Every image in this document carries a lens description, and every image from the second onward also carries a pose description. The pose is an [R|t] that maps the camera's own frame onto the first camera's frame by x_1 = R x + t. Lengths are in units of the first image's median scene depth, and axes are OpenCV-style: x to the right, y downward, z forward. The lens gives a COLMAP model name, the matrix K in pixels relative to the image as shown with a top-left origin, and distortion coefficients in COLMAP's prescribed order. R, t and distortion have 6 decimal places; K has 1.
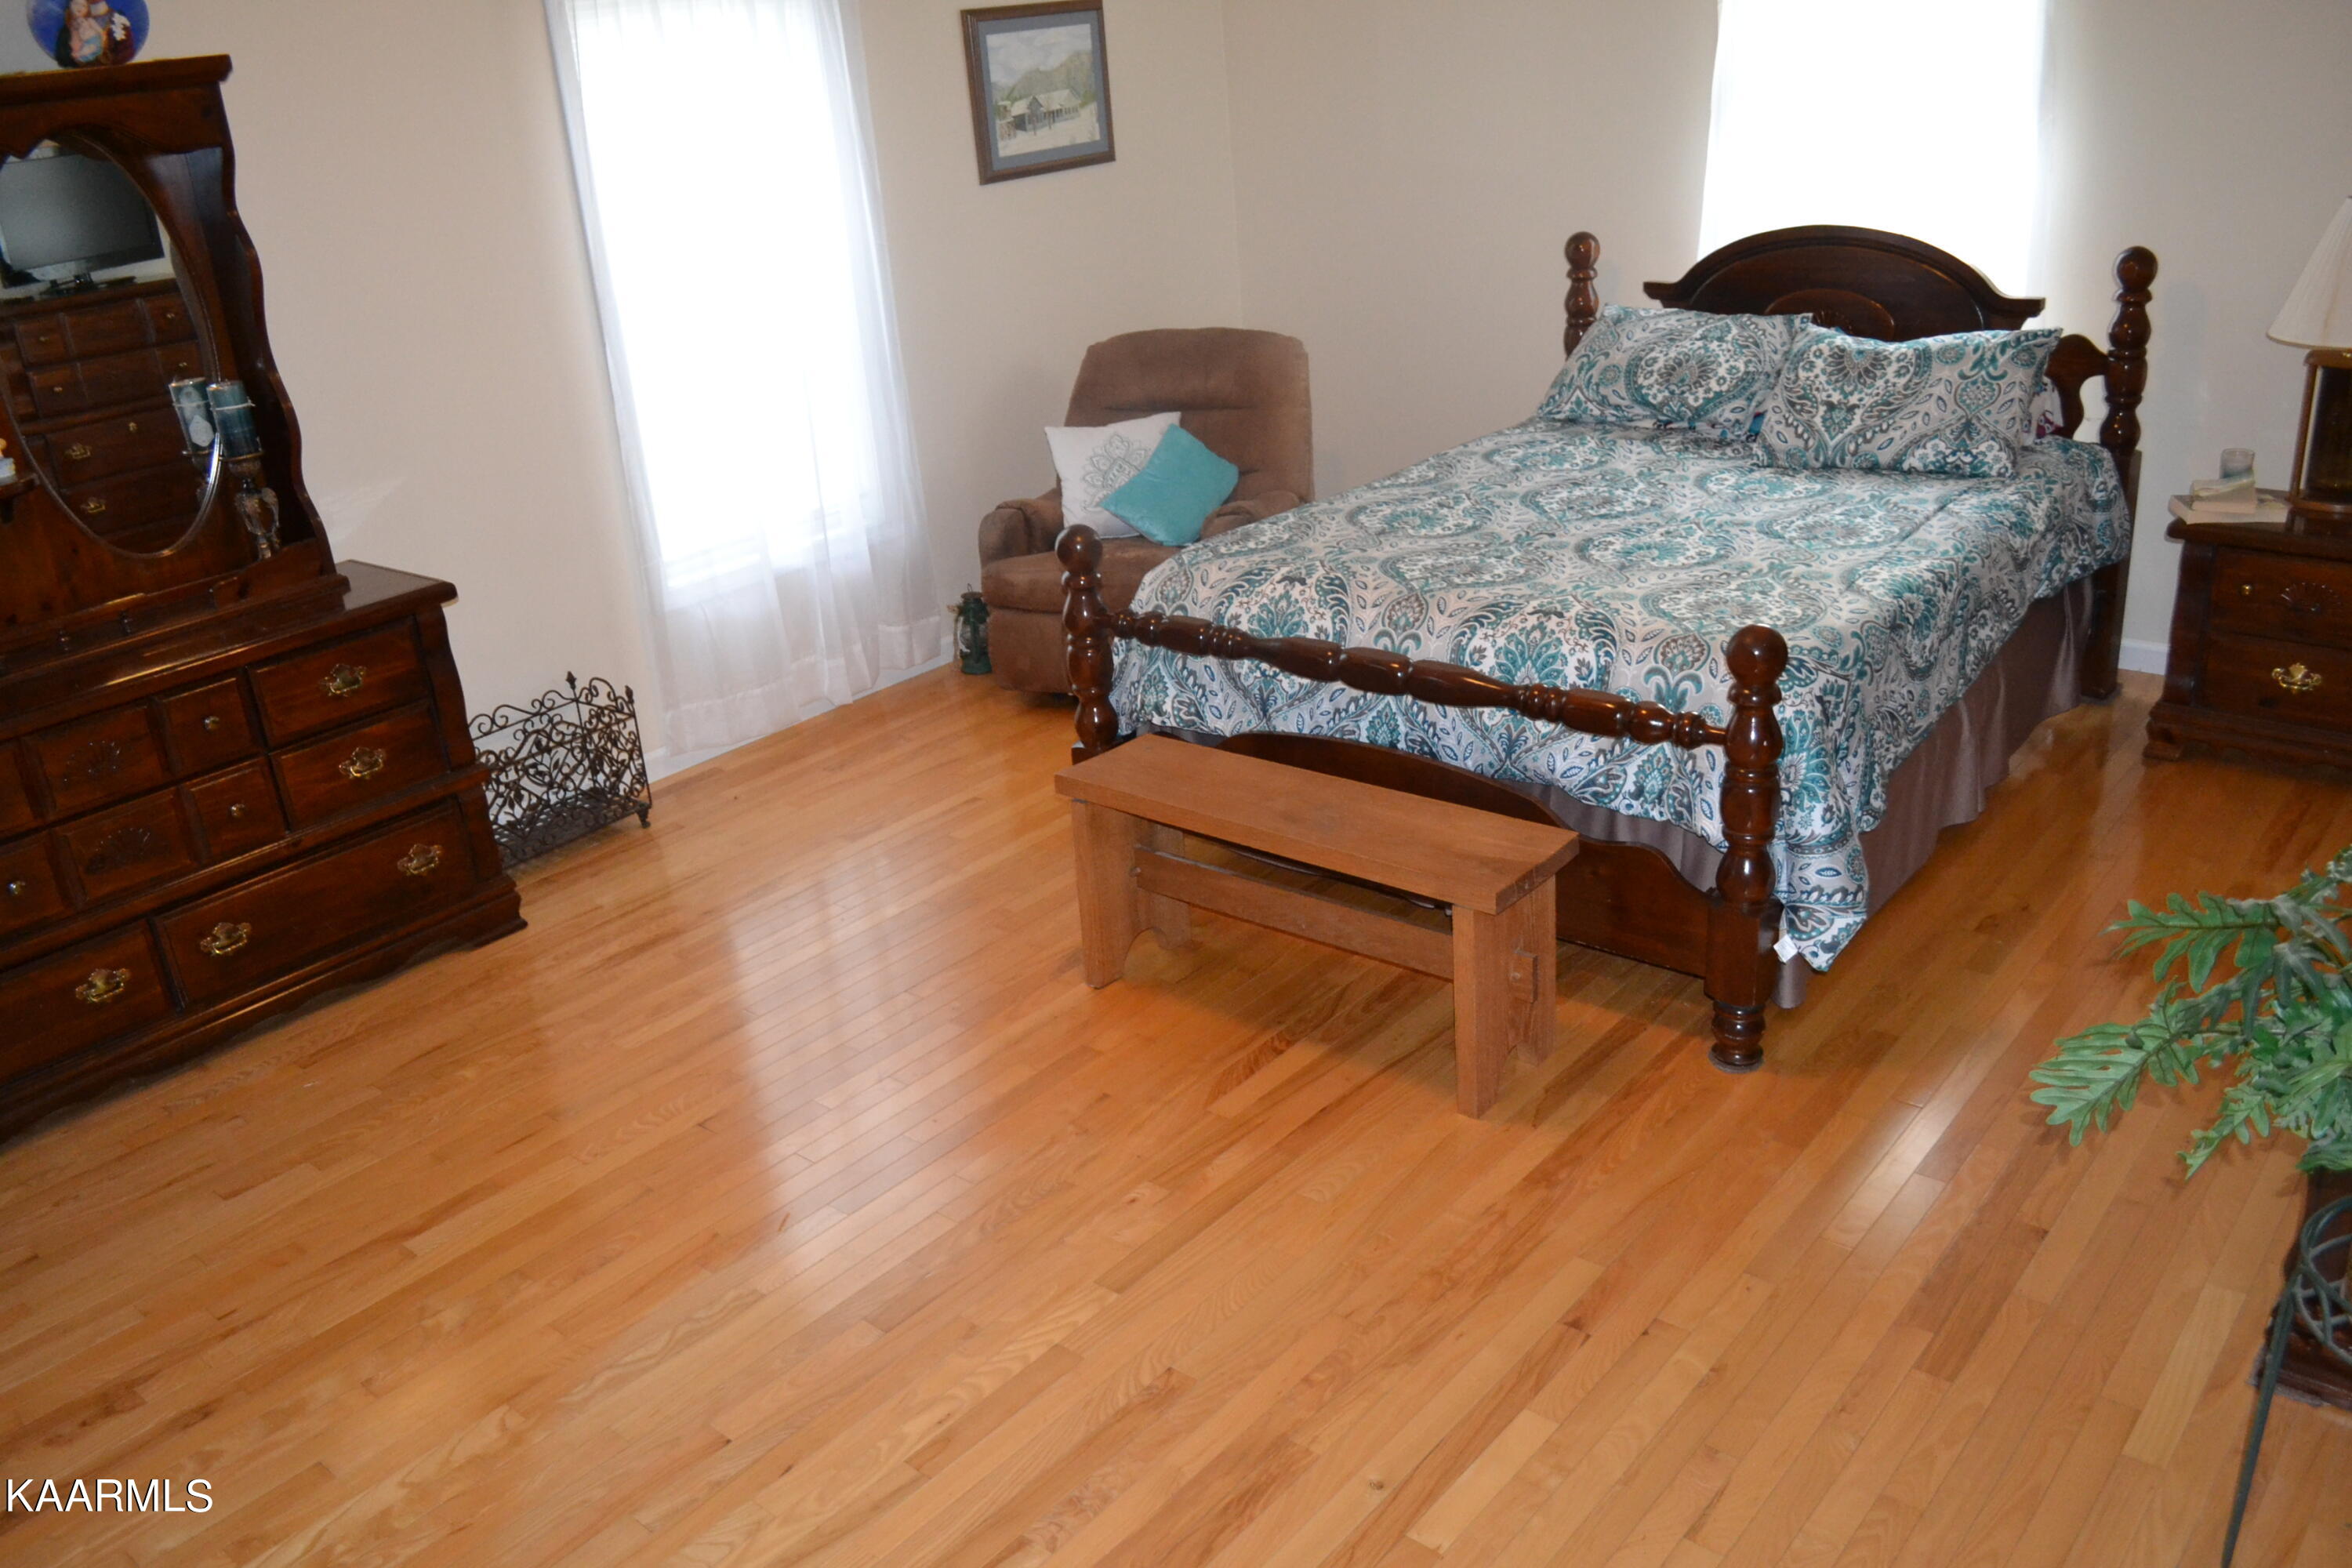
lens RADIAL K [[1921.4, 0, 1166.6], [0, 1921.4, 793.9], [0, 0, 1]] dist [-0.081496, 0.013450]
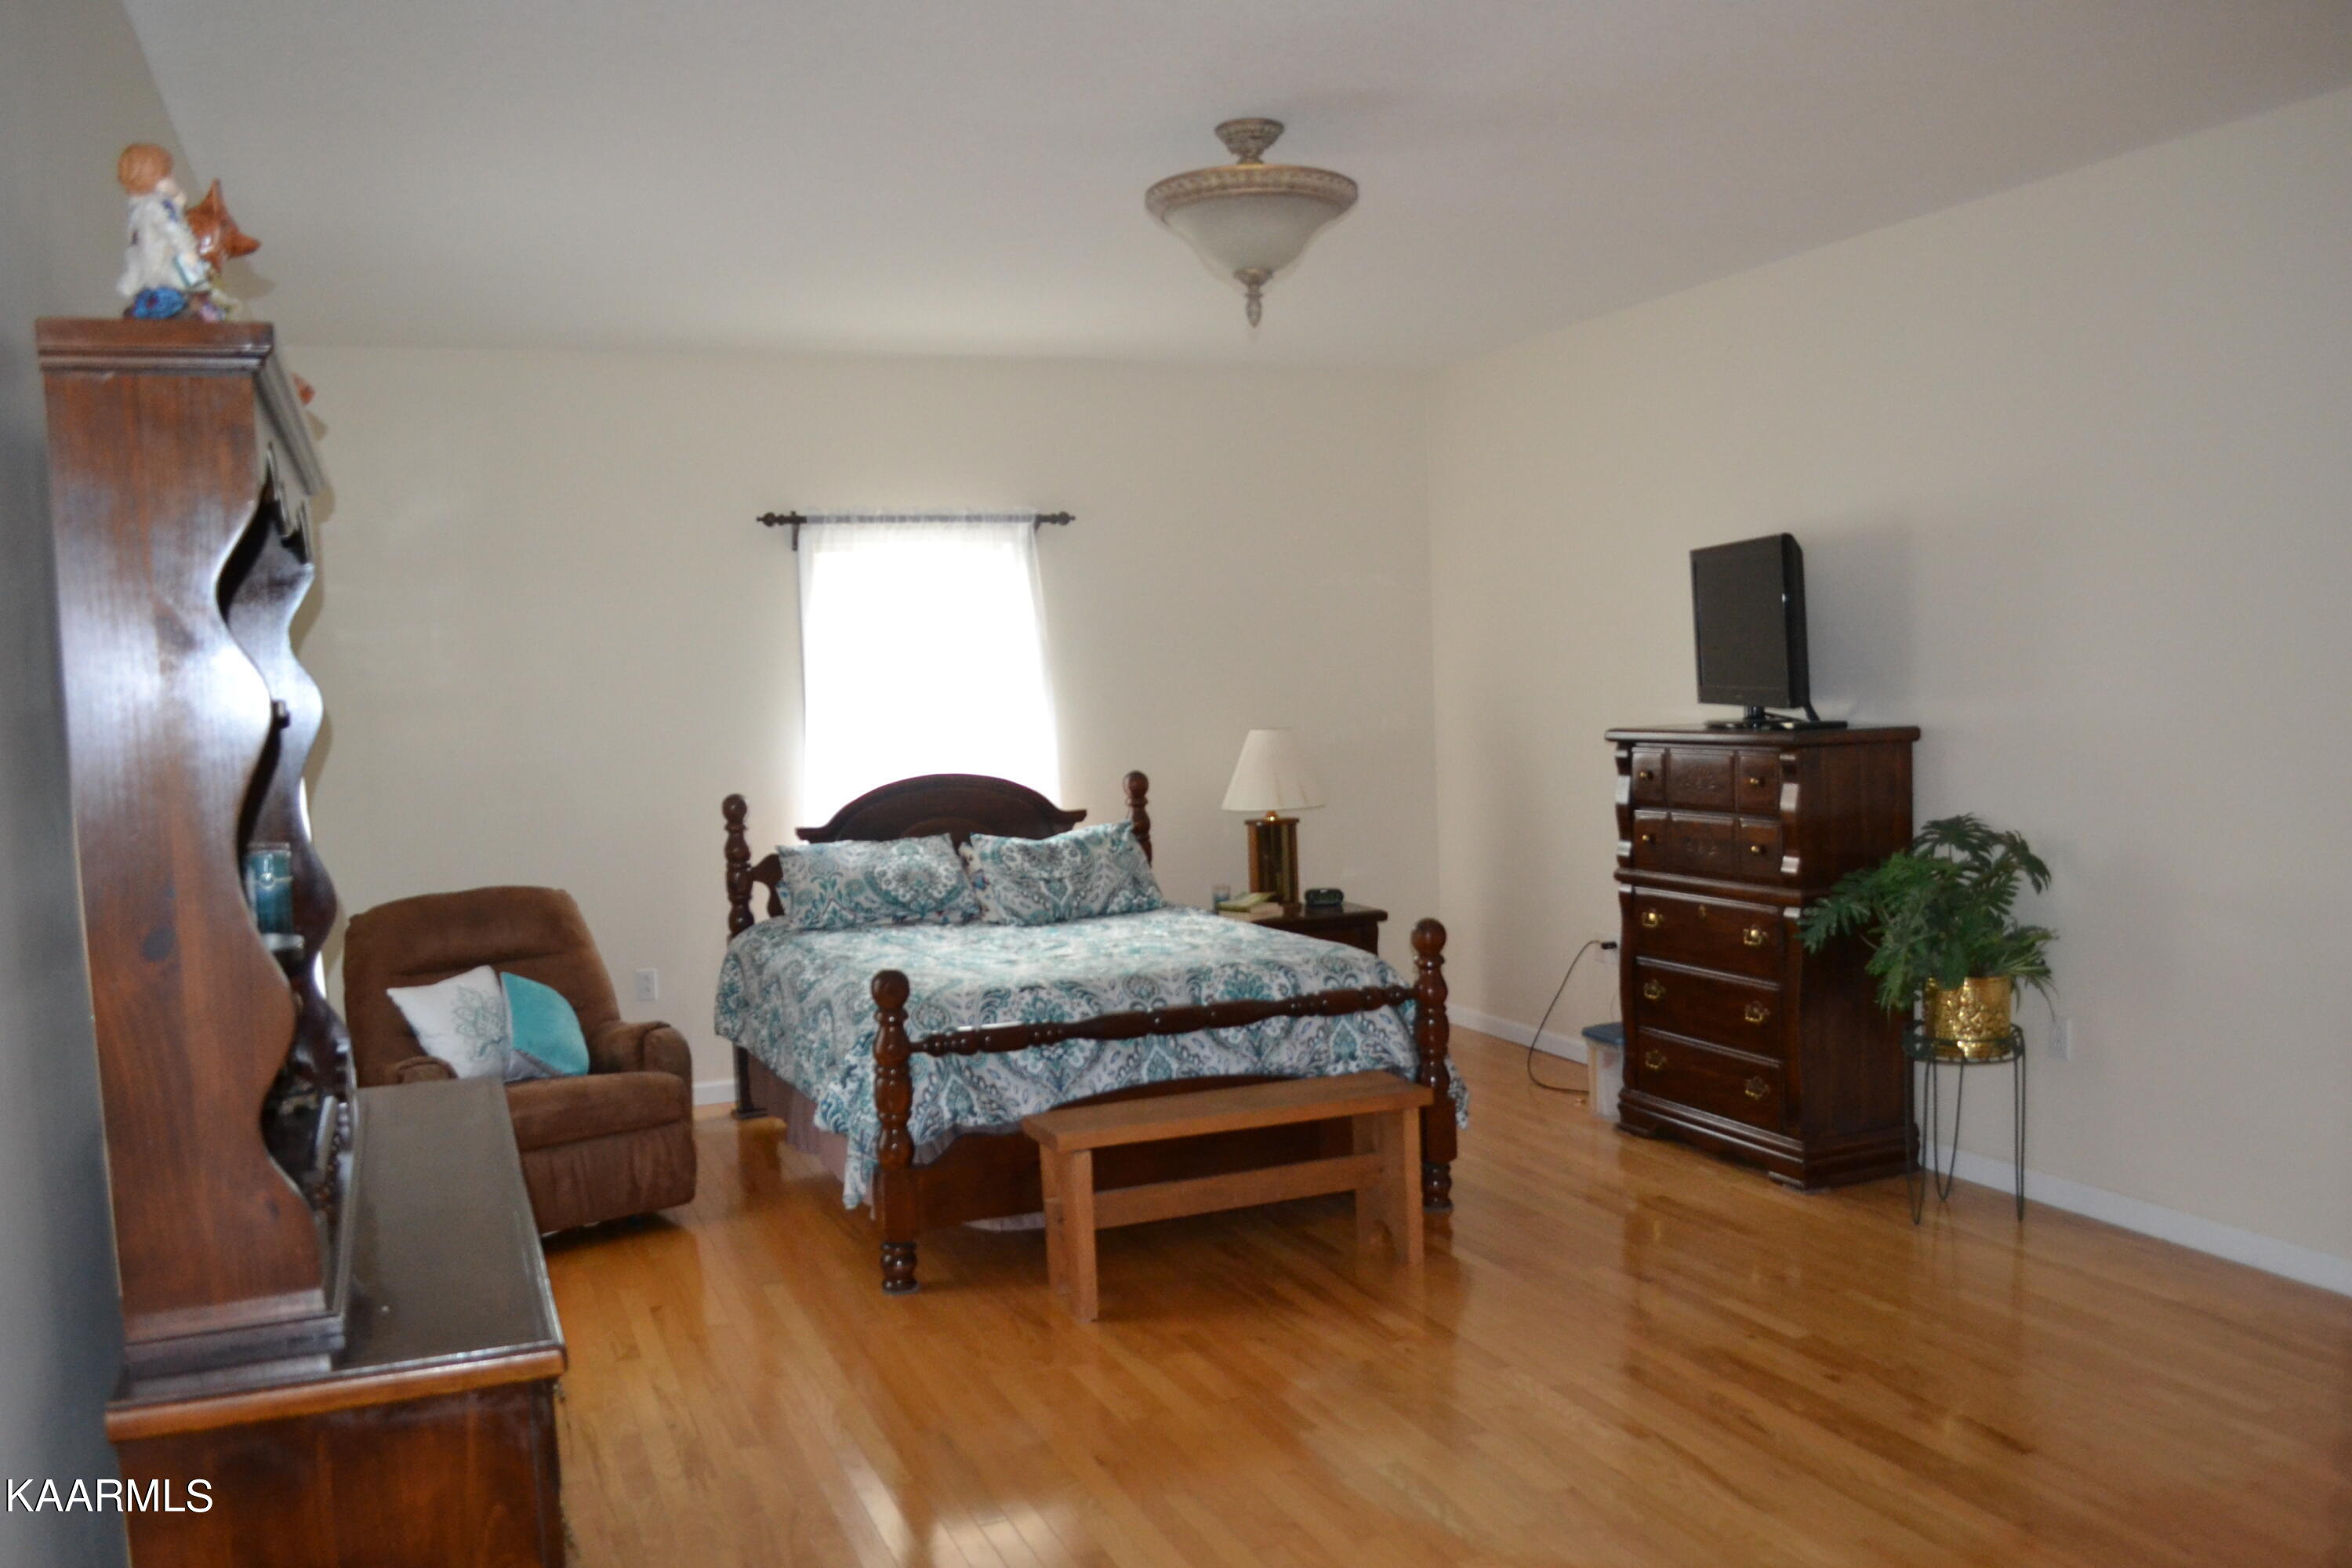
lens RADIAL K [[1921.4, 0, 1166.6], [0, 1921.4, 793.9], [0, 0, 1]] dist [-0.081496, 0.013450]
pose [[0.464901, 0.003062, 0.885358, -0.894068], [0.336472, 0.924354, -0.179878, 0.025191], [-0.818934, 0.381524, 0.428703, 0.288285]]
